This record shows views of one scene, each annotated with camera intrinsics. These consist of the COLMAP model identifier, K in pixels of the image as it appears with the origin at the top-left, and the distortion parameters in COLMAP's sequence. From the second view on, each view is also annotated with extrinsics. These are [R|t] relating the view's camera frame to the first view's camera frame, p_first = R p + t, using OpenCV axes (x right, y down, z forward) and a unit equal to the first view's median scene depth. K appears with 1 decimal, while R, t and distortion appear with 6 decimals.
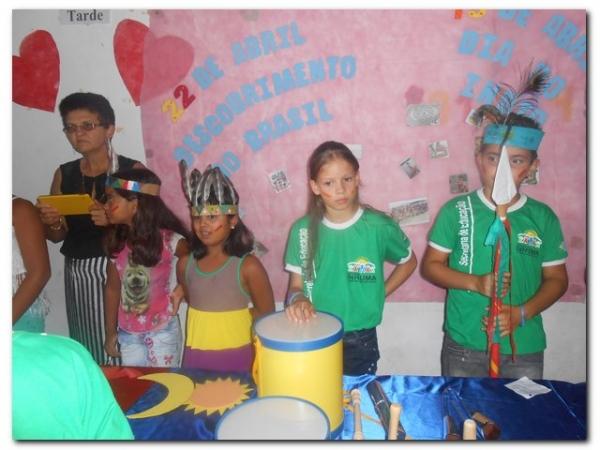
lens RADIAL K [[446.9, 0, 298.7], [0, 446.9, 223.3], [0, 0, 1]] dist [-0.041727, 0.052151]
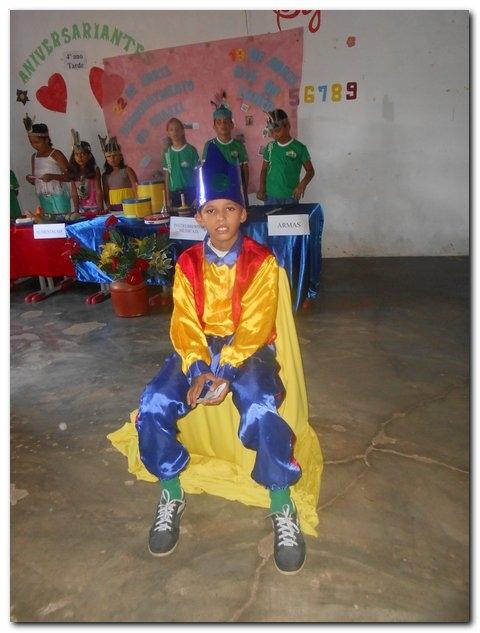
lens RADIAL K [[414.1, 0, 237.7], [0, 414.1, 318.0], [0, 0, 1]] dist [-0.000154, 0.001234]
pose [[0.997493, -0.006791, -0.070442, 0.501614], [0.020606, 0.980126, 0.197305, 0.407199], [0.067702, -0.198262, 0.977808, -1.315291]]
